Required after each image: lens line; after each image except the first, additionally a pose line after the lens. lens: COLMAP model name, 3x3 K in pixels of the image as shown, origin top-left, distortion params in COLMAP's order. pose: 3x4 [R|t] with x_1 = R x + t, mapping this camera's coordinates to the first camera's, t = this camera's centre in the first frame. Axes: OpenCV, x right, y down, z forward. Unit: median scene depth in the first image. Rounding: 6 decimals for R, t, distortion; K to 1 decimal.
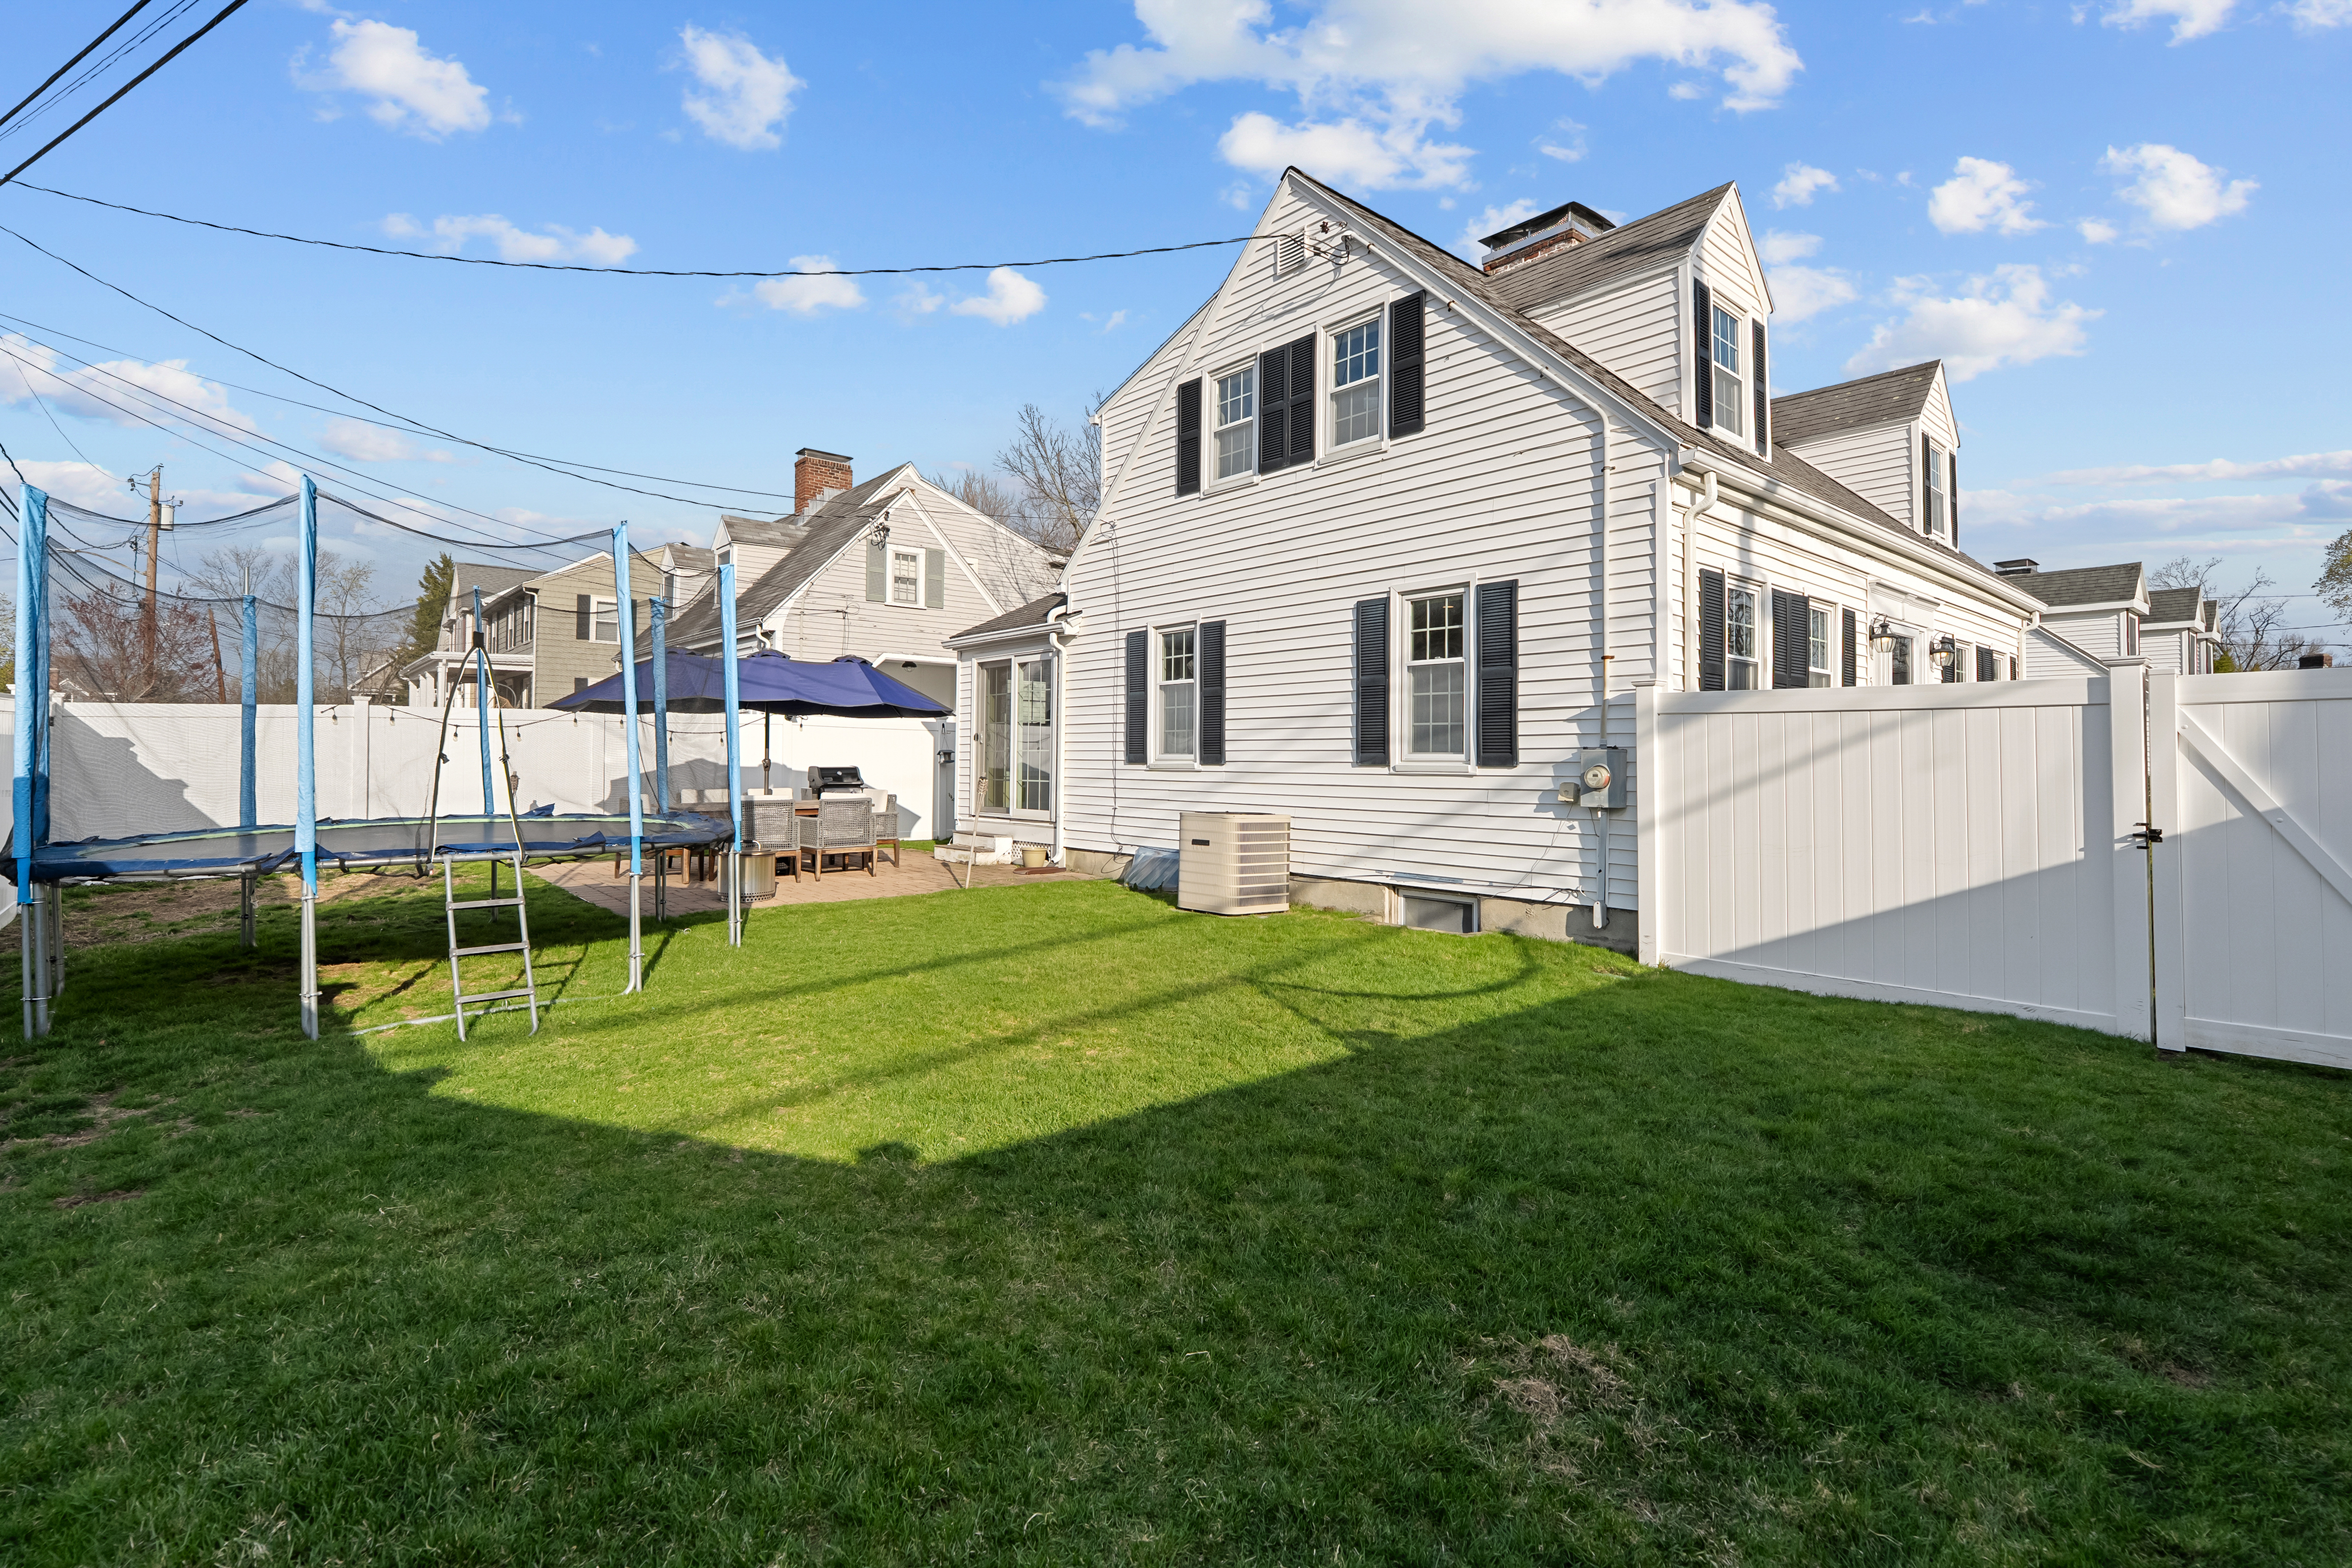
lens RADIAL K [[1066.9, 0, 1176.0], [0, 1066.9, 784.0], [0, 0, 1]] dist [-0.001357, -0.000126]
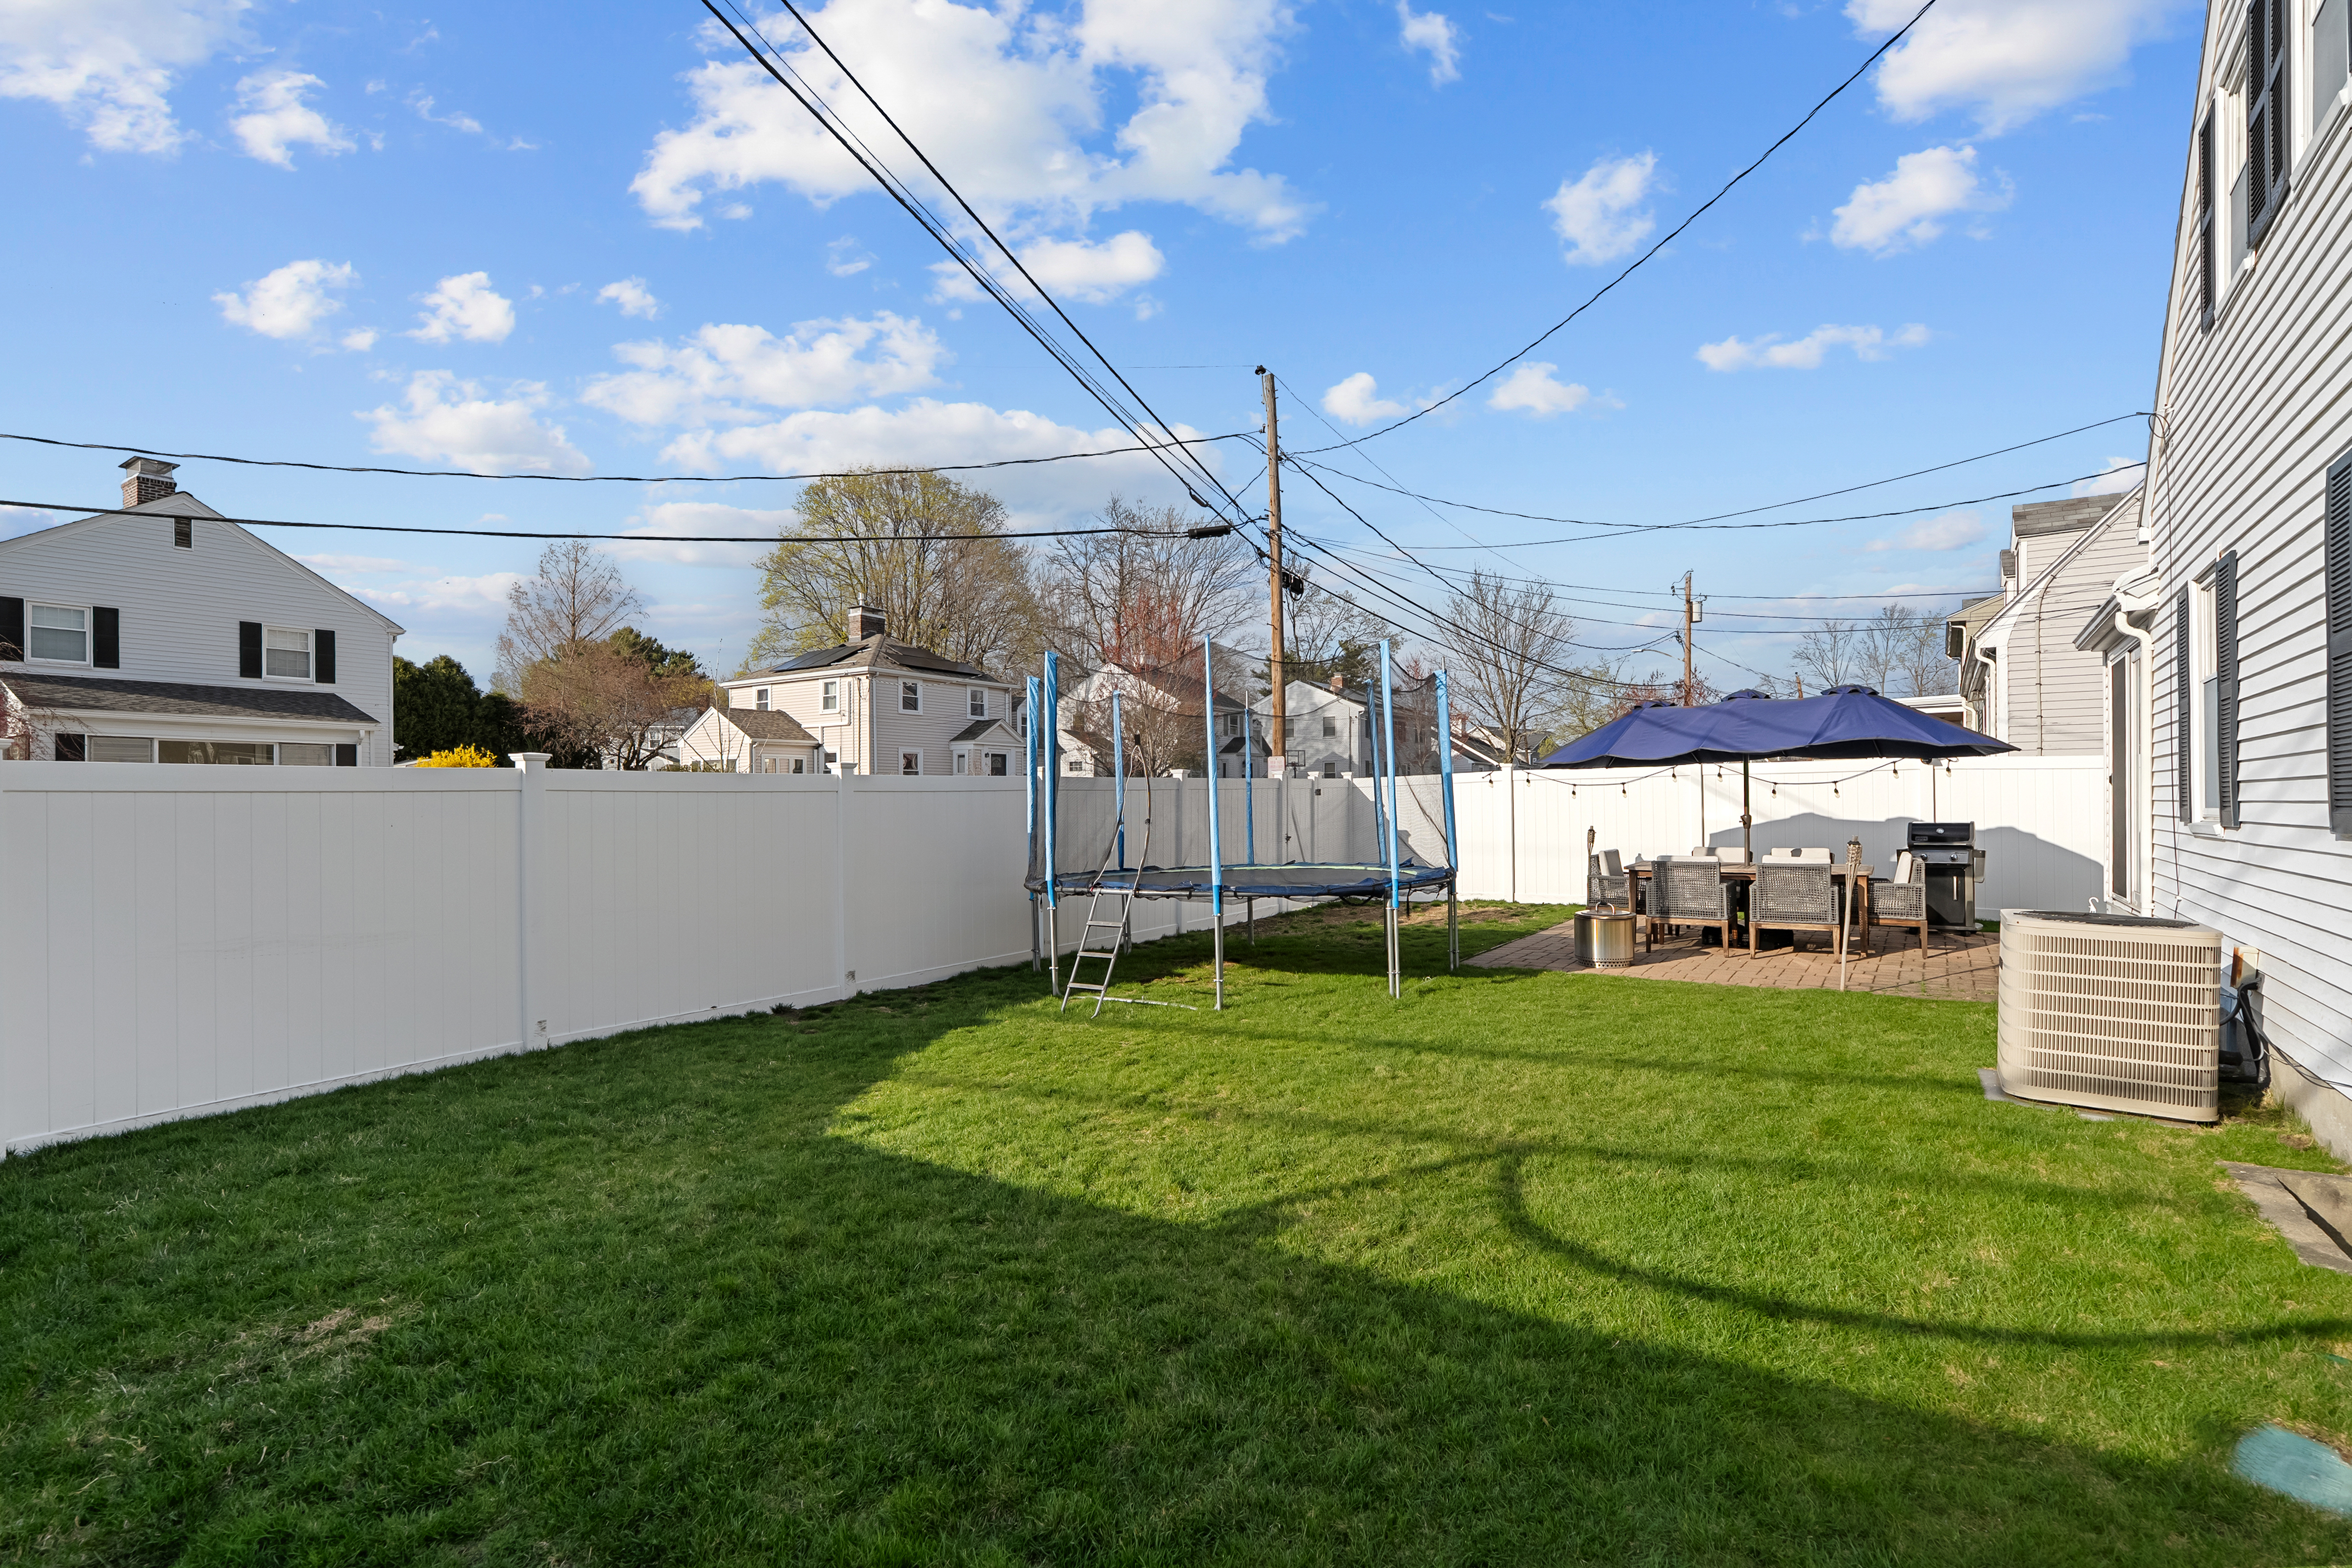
lens RADIAL K [[1101.6, 0, 1179.4], [0, 1101.6, 811.7], [0, 0, 1]] dist [0.001343, 0.000206]
pose [[0.270736, -0.003119, -0.962648, 0.388910], [-0.013745, 0.999880, -0.007106, -0.014360], [0.962555, 0.015155, 0.270661, 0.330105]]
